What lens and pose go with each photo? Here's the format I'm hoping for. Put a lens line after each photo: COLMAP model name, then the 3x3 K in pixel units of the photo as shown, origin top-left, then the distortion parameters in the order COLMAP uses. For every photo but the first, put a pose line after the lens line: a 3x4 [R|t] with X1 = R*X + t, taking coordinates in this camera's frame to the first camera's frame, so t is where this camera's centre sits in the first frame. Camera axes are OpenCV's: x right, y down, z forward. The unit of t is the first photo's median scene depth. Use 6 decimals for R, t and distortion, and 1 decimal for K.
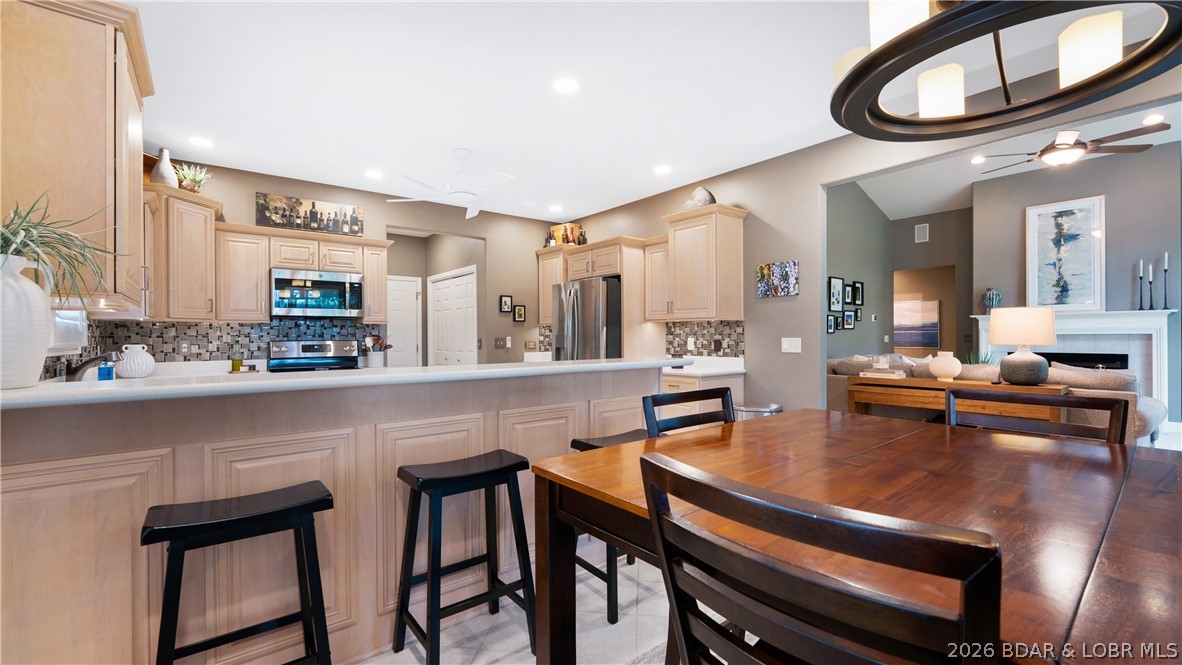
lens RADIAL K [[498.4, 0, 575.2], [0, 498.4, 335.6], [0, 0, 1]] dist [-0.000962, 0.002529]
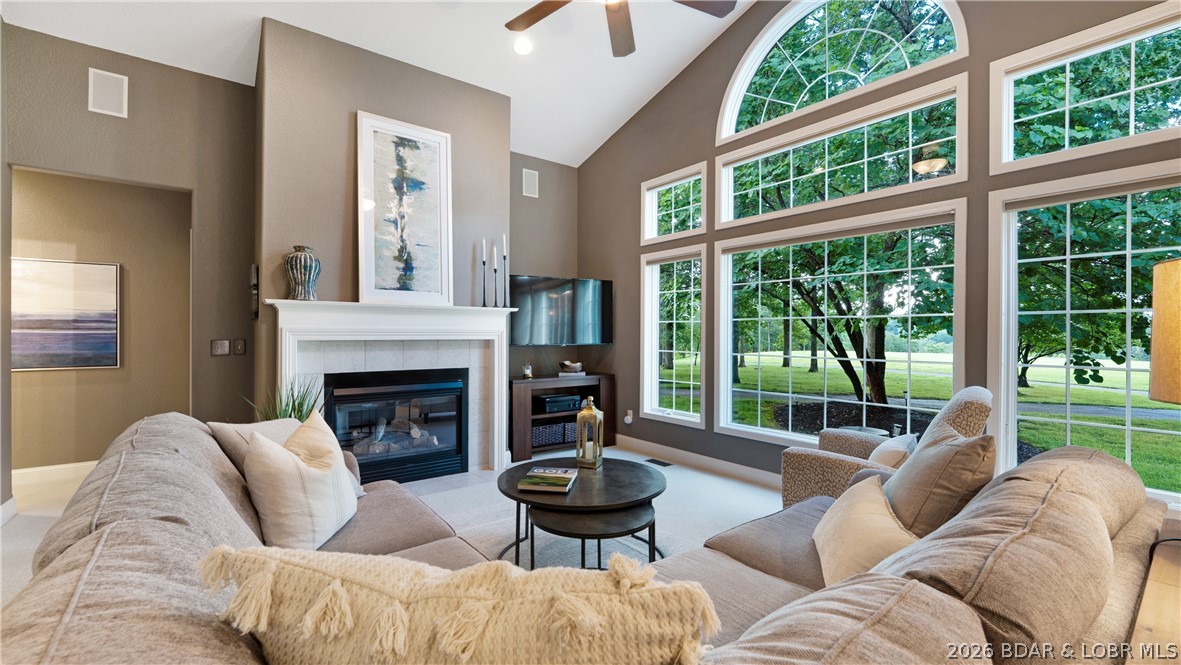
lens RADIAL K [[498.0, 0, 581.2], [0, 498.0, 334.1], [0, 0, 1]] dist [-0.000962, 0.002529]
pose [[0.031875, 0.003634, 0.999485, 0.464430], [-0.006374, 0.999974, -0.003433, -0.011037], [-0.999472, -0.006261, 0.031897, 0.944923]]
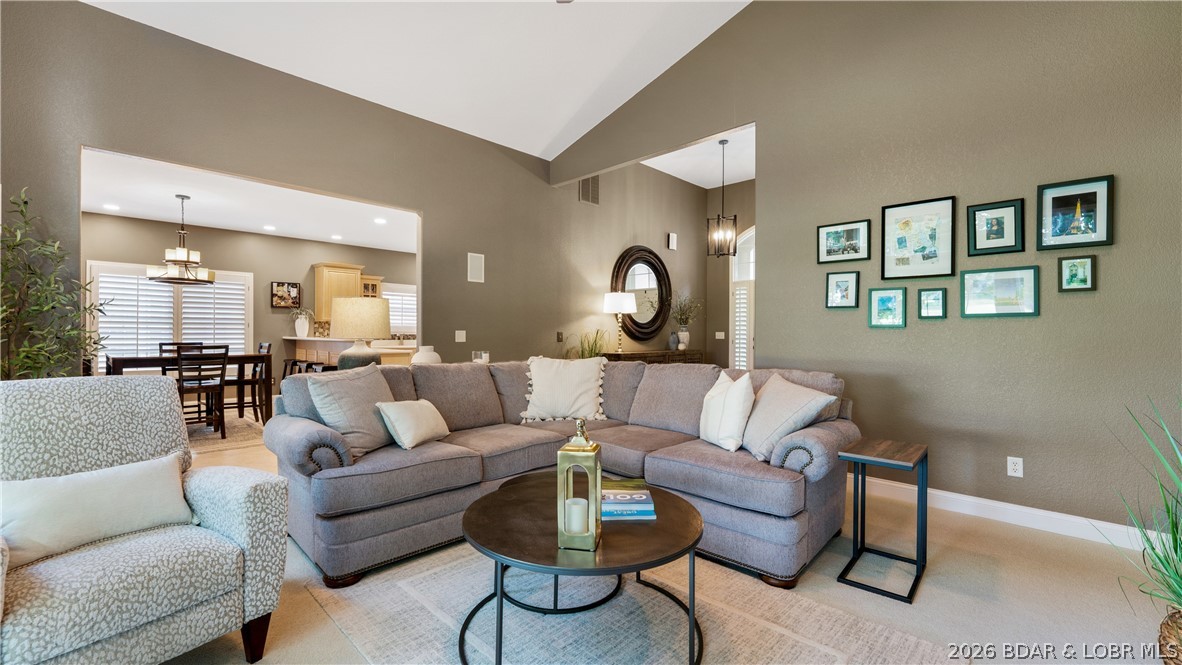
lens RADIAL K [[498.4, 0, 585.7], [0, 498.4, 335.2], [0, 0, 1]] dist [-0.000962, 0.002529]
pose [[0.117459, 0.011767, -0.993008, 1.301553], [-0.005474, 0.999922, 0.011201, -0.000977], [0.993063, 0.004120, 0.117515, 0.912628]]
